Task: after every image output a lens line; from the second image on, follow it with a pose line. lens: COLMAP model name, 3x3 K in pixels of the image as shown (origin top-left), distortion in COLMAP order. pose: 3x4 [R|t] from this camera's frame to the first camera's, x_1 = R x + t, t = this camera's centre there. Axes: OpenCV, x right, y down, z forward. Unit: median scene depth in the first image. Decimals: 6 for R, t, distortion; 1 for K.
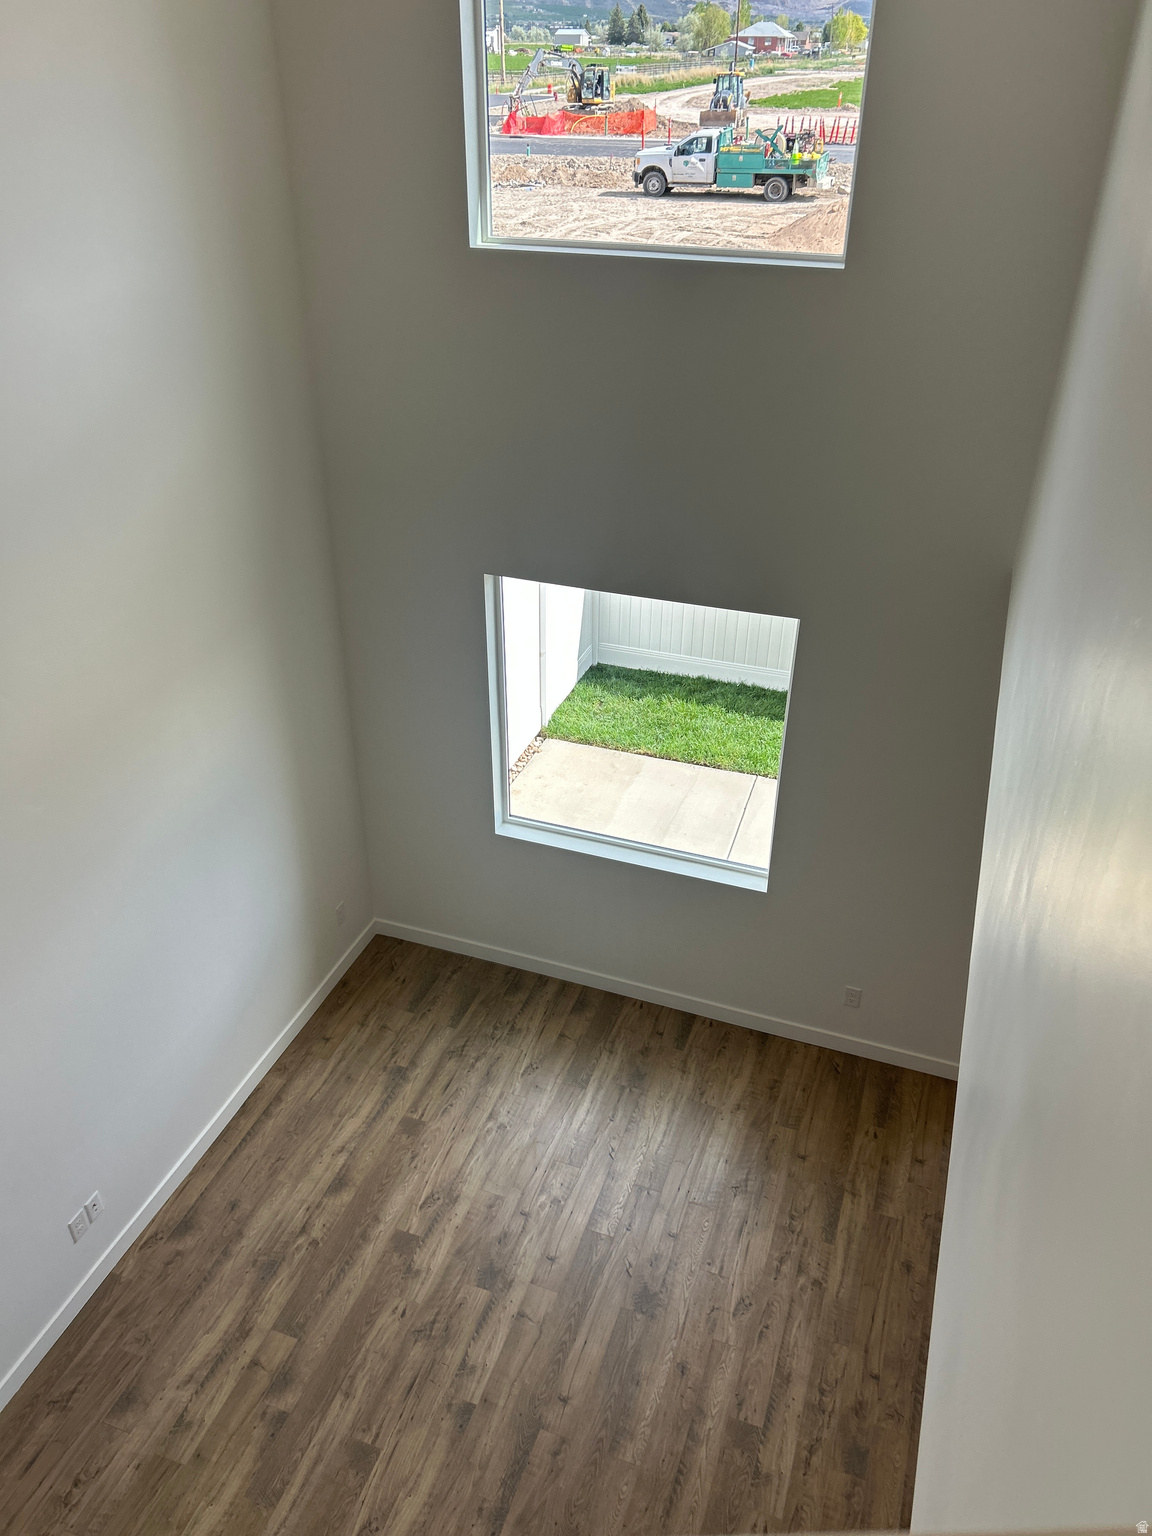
lens RADIAL K [[1157.1, 0, 584.4], [0, 1157.1, 767.8], [0, 0, 1]] dist [0.048793, -0.057636]
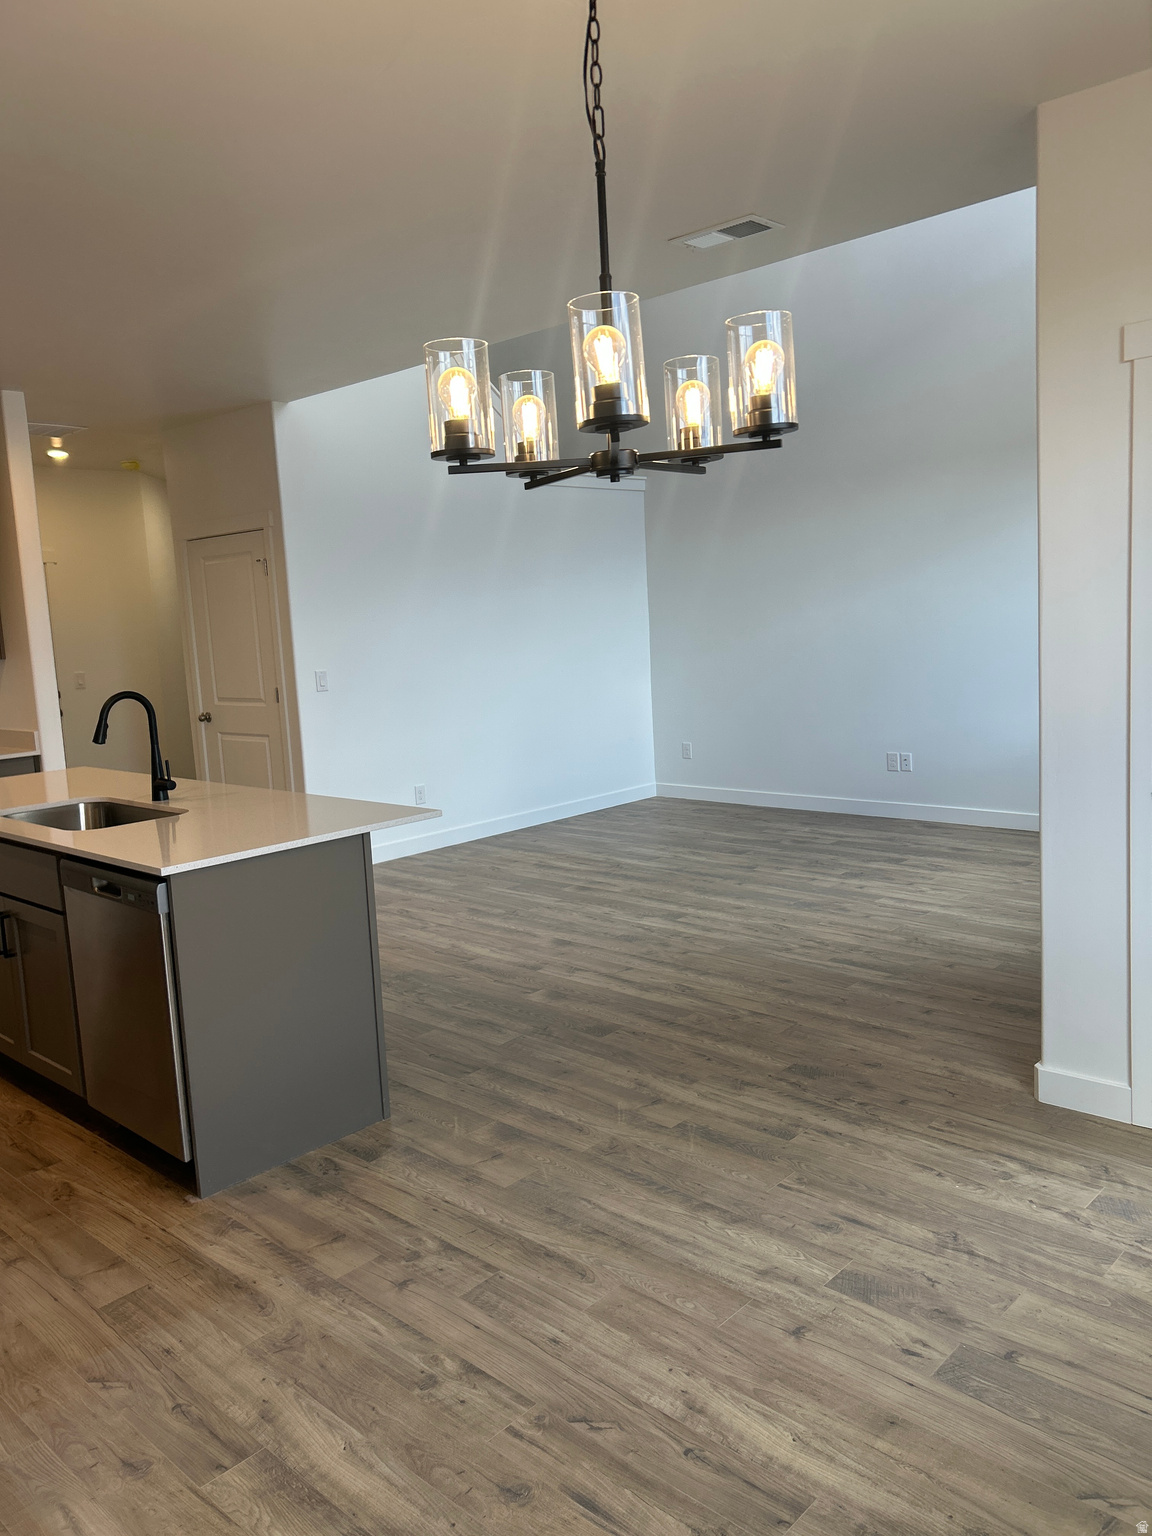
lens RADIAL K [[1160.1, 0, 577.5], [0, 1160.1, 756.3], [0, 0, 1]] dist [0.047222, -0.046824]
pose [[-0.402404, 0.126204, -0.906722, 1.247356], [-0.436487, 0.844172, 0.311211, 0.077534], [0.804705, 0.521004, -0.284612, 1.139061]]
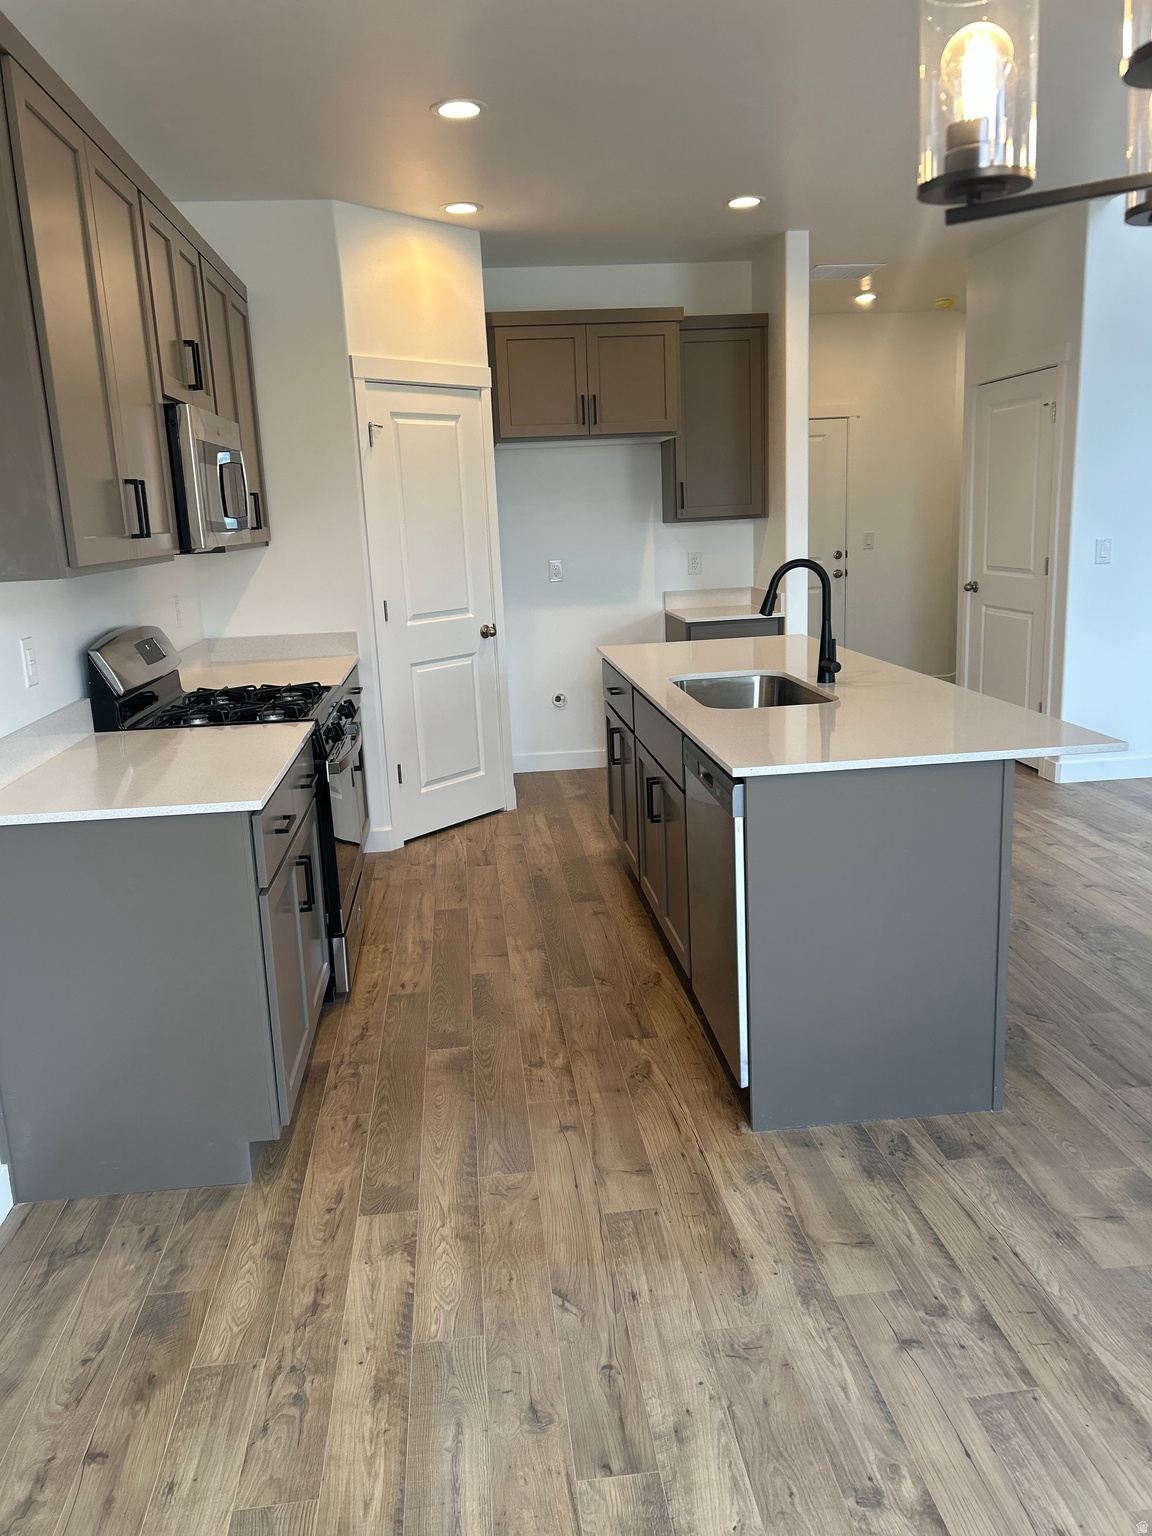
lens RADIAL K [[1156.1, 0, 573.0], [0, 1156.1, 772.8], [0, 0, 1]] dist [0.056234, -0.059377]
pose [[-0.902159, 0.125046, -0.412883, 1.069795], [-0.193916, 0.737387, 0.647037, 0.082702], [0.385364, 0.663795, -0.640992, 1.135427]]
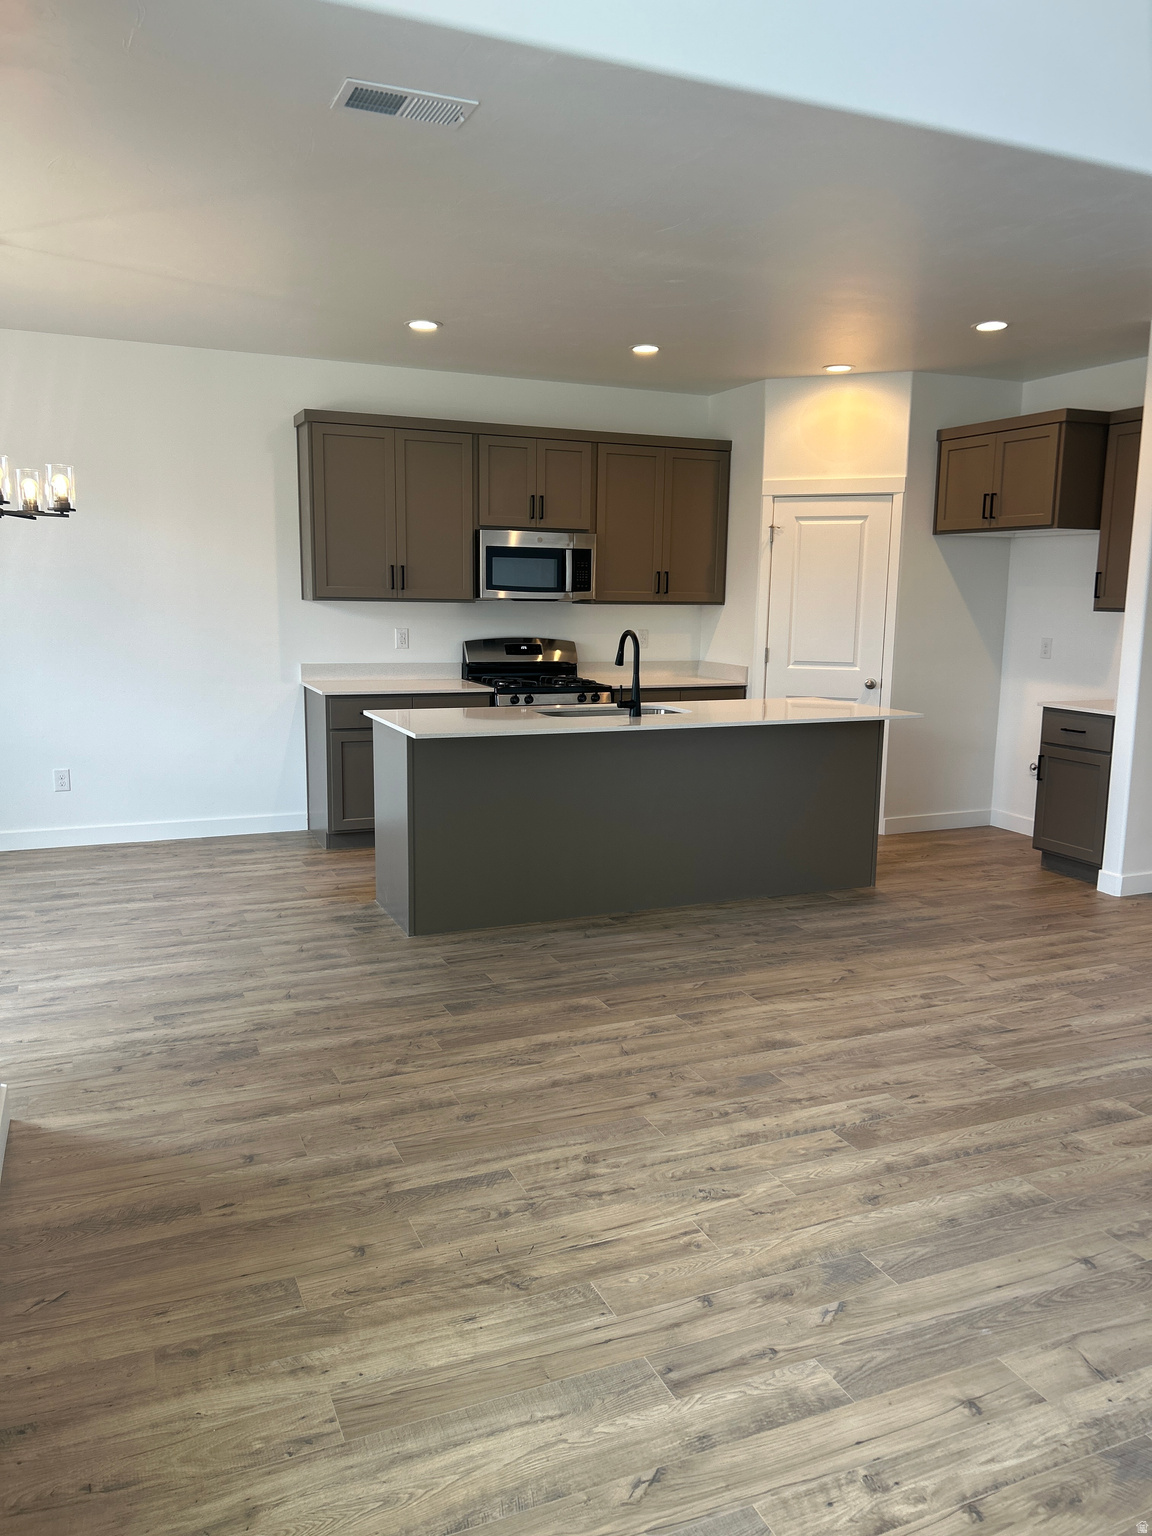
lens RADIAL K [[1154.8, 0, 588.8], [0, 1154.8, 773.4], [0, 0, 1]] dist [0.081393, -0.119159]
pose [[-0.684470, -0.135865, 0.716269, -0.226388], [0.363133, 0.788394, 0.496557, -0.021944], [-0.632167, 0.599980, -0.490295, 1.274779]]
